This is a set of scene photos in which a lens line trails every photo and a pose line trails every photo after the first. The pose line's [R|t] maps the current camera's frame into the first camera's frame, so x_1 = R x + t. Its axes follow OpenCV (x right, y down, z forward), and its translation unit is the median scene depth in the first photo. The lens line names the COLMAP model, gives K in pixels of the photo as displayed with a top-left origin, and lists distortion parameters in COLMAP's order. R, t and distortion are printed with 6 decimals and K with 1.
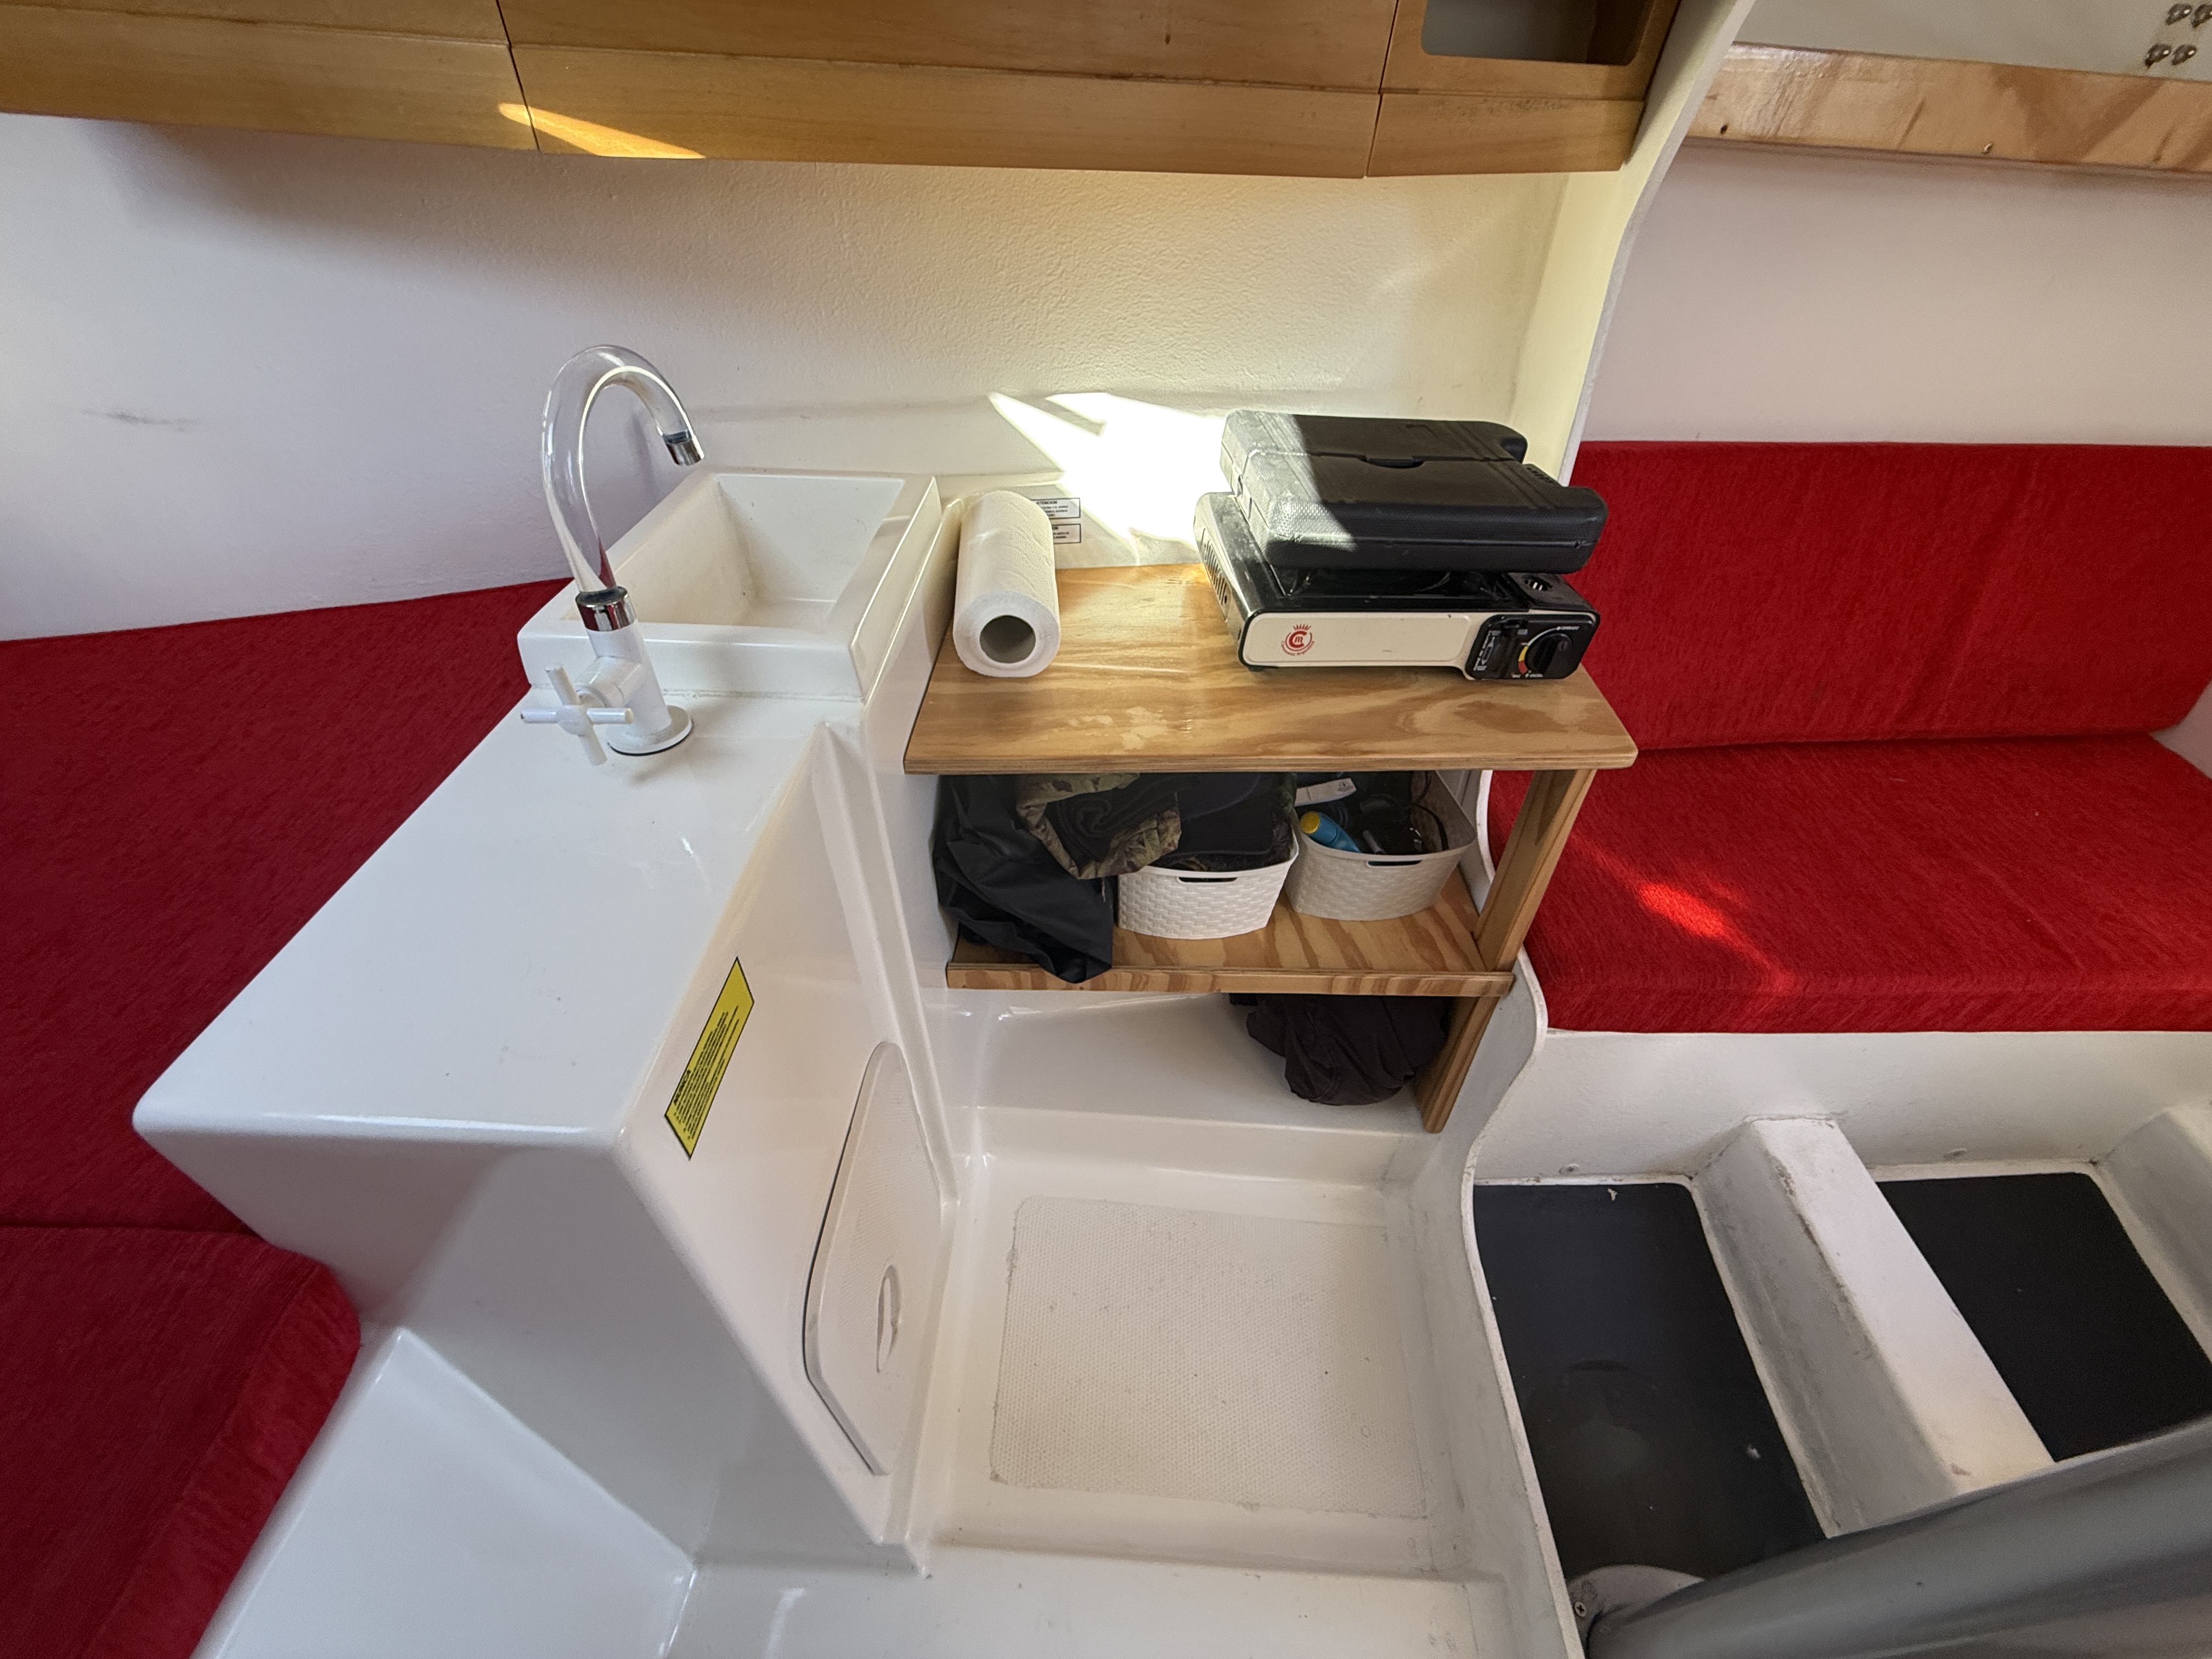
lens RADIAL K [[882.6, 0, 1107.2], [0, 882.6, 861.7], [0, 0, 1]] dist [-0.004925, 0.000993]
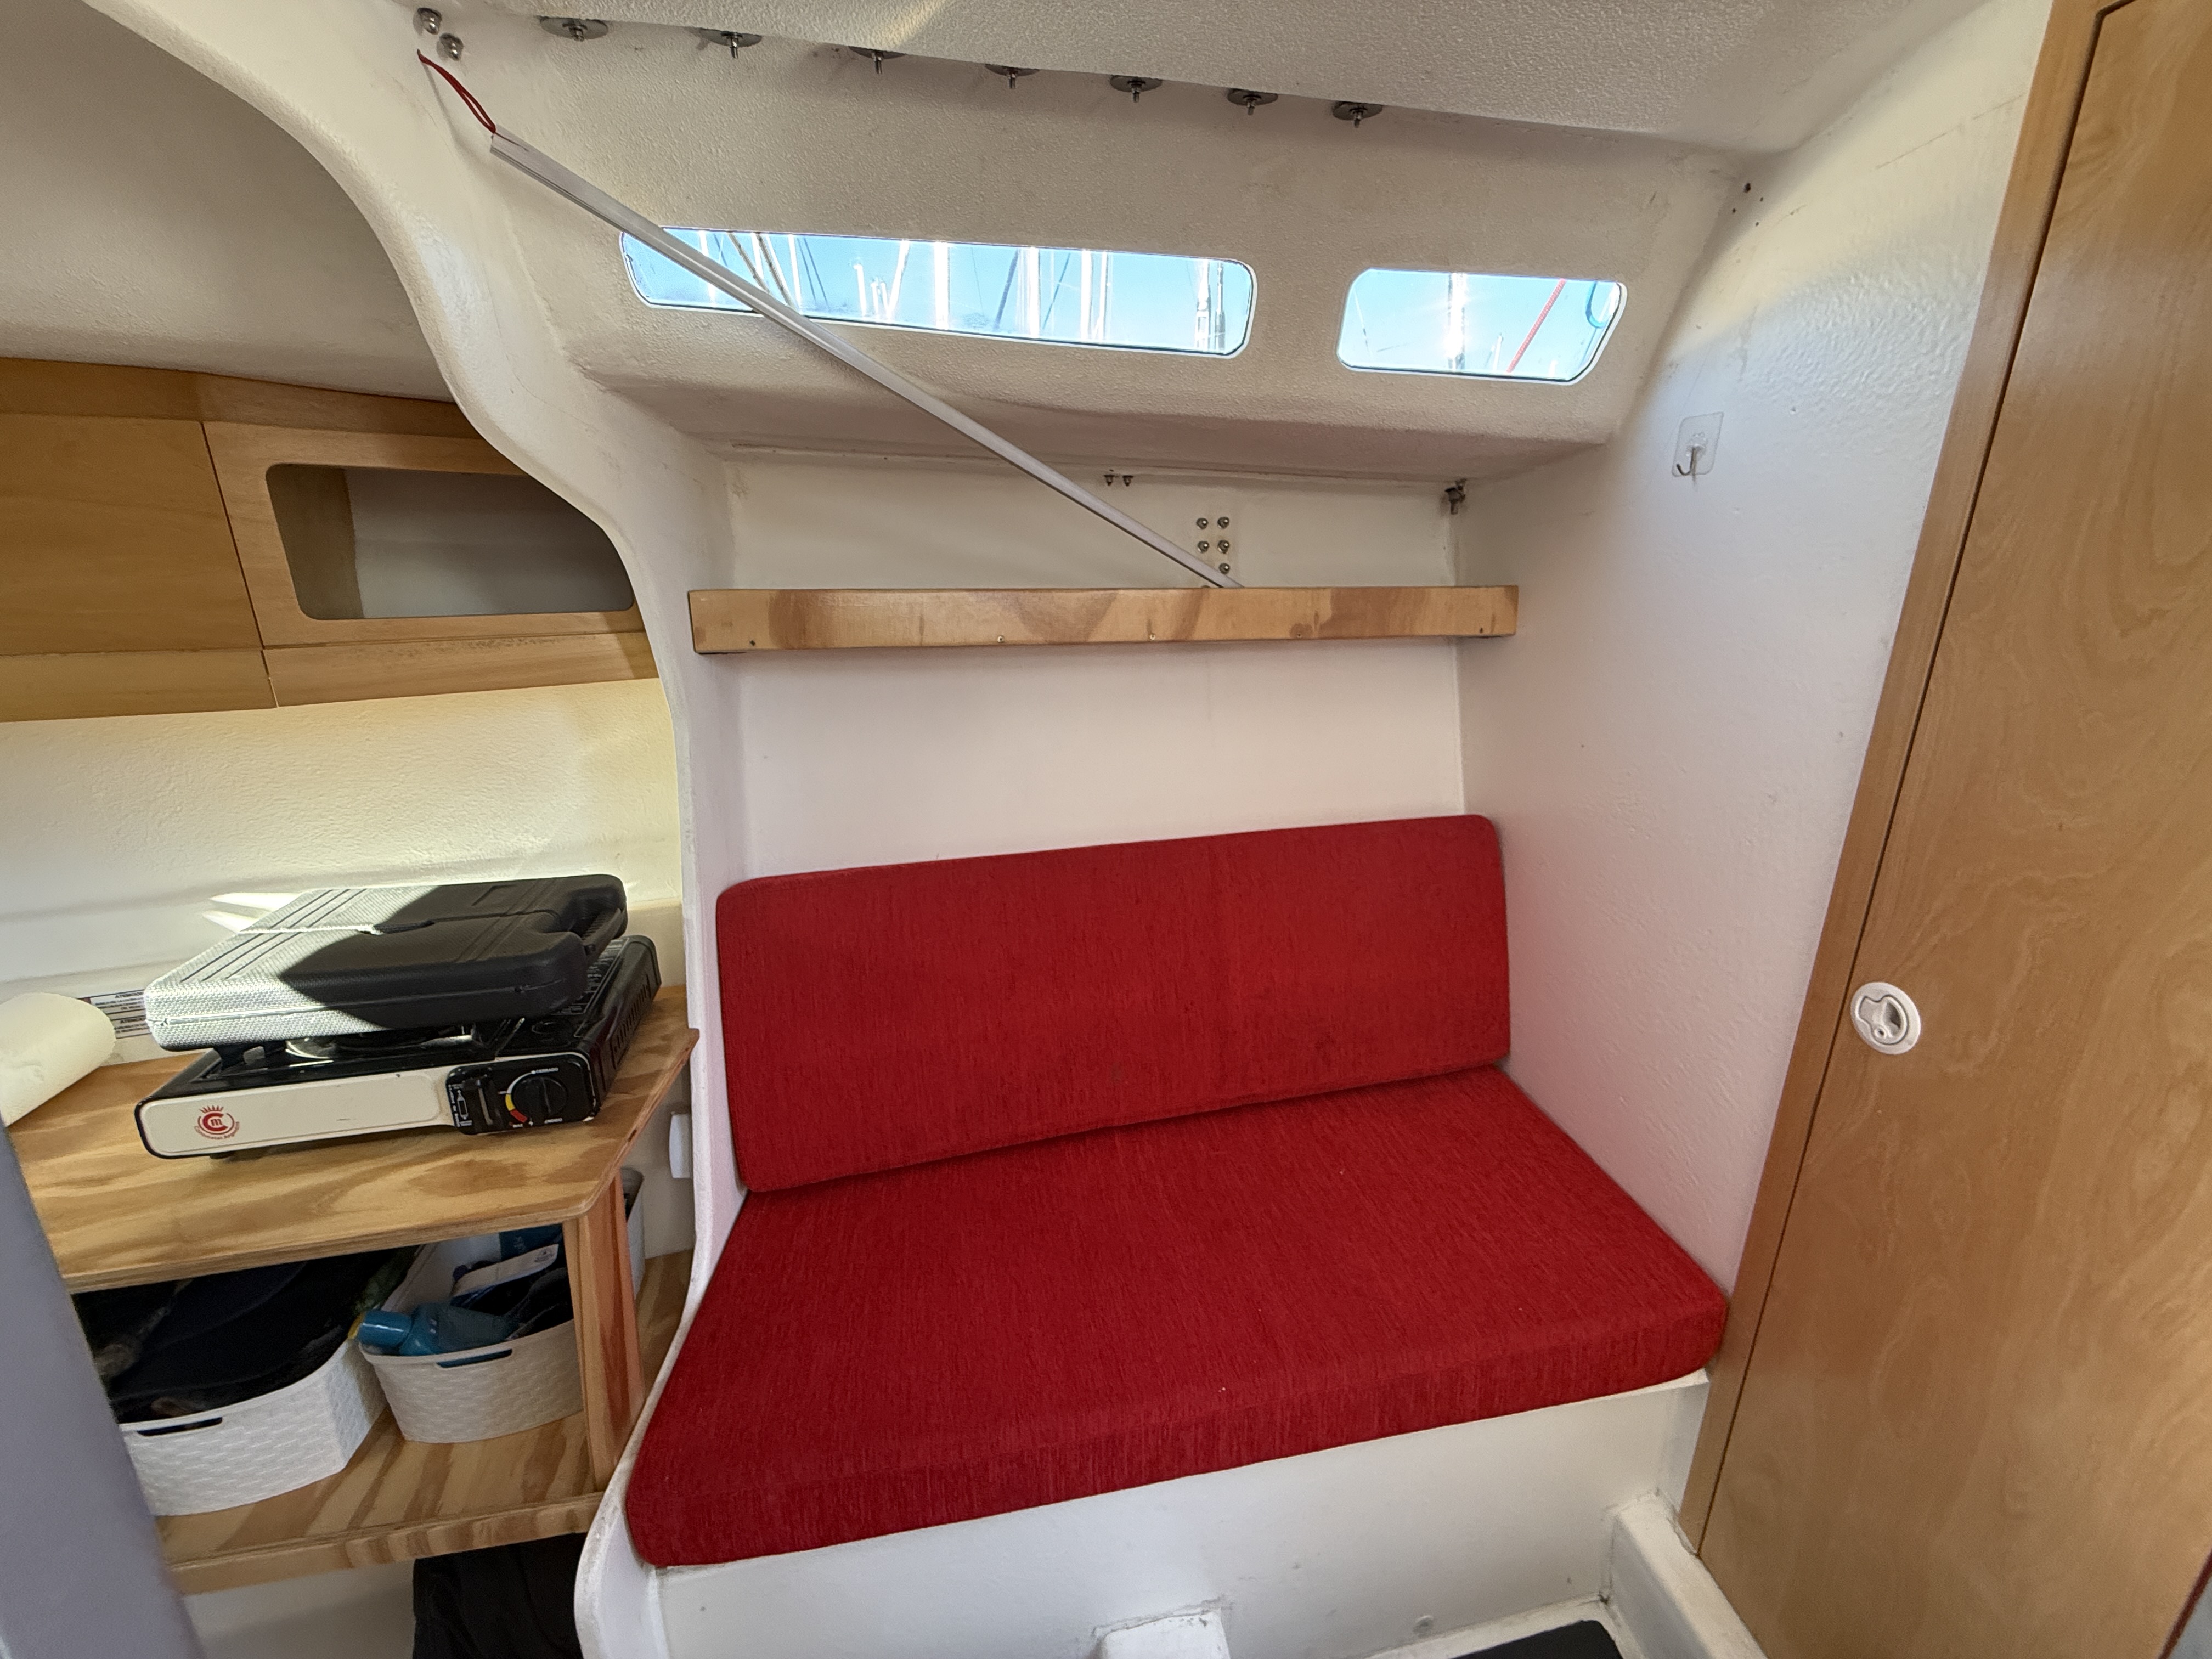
lens RADIAL K [[882.6, 0, 1109.0], [0, 882.6, 853.3], [0, 0, 1]] dist [-0.004925, 0.000993]
pose [[0.987561, -0.097755, 0.123154, 0.871812], [0.141955, 0.891121, -0.430989, 0.018917], [-0.067614, 0.443110, 0.893914, 0.002639]]
